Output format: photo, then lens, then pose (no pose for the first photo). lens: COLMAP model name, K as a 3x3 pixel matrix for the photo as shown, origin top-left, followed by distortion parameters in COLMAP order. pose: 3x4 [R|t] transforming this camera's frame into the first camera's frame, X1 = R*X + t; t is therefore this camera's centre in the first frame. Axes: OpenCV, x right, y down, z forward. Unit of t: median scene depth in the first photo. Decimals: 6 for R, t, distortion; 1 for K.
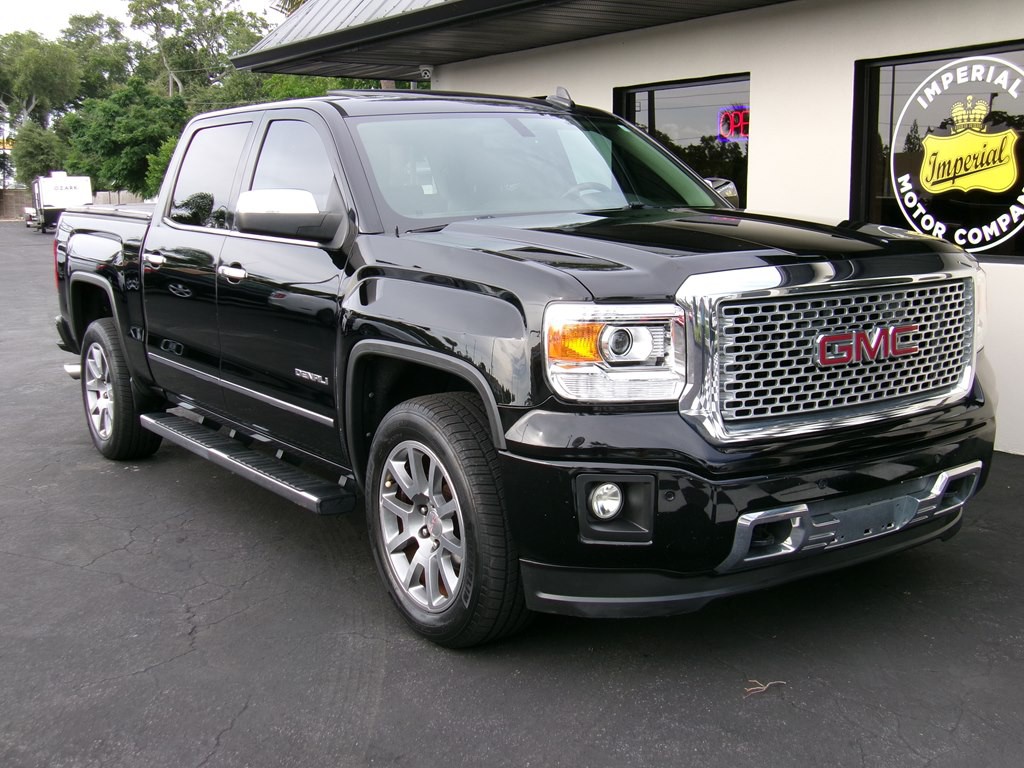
lens RADIAL K [[1253.5, 0, 514.2], [0, 1253.5, 386.0], [0, 0, 1]] dist [-0.006731, 0.000000]
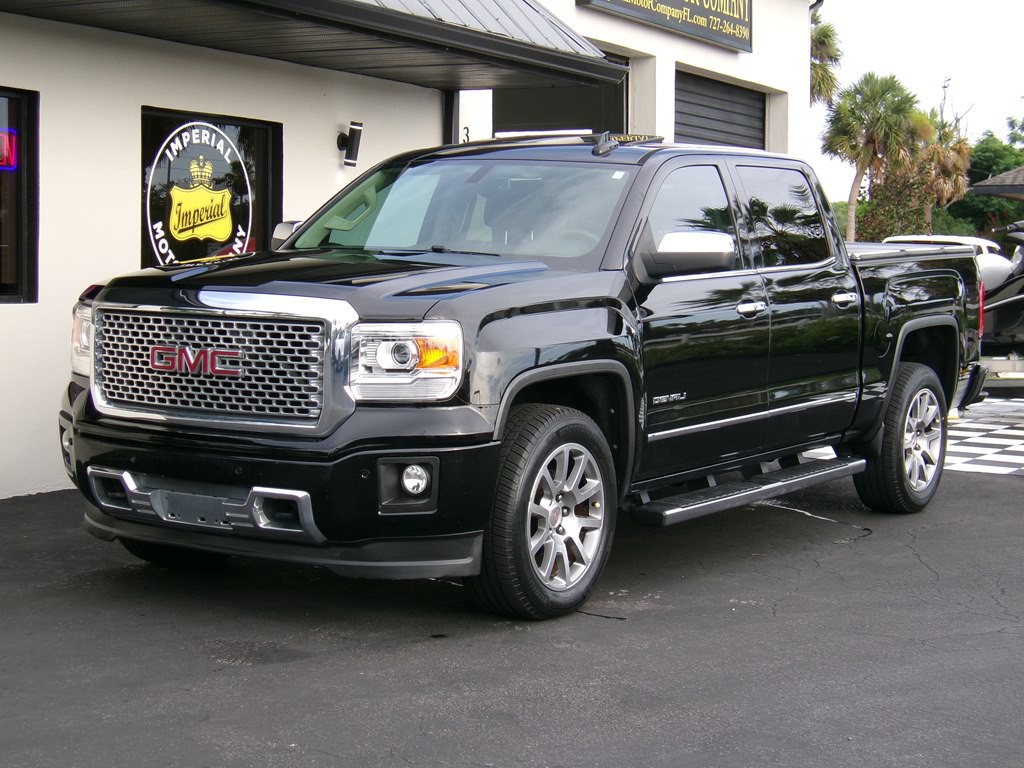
lens RADIAL K [[1954.6, 0, 496.6], [0, 1954.6, 371.6], [0, 0, 1]] dist [-0.105300, 0.000000]
pose [[-0.484418, -0.039987, 0.873922, -1.292472], [0.126741, 0.985208, 0.115332, -0.207040], [-0.865607, 0.166631, -0.472185, 1.615983]]
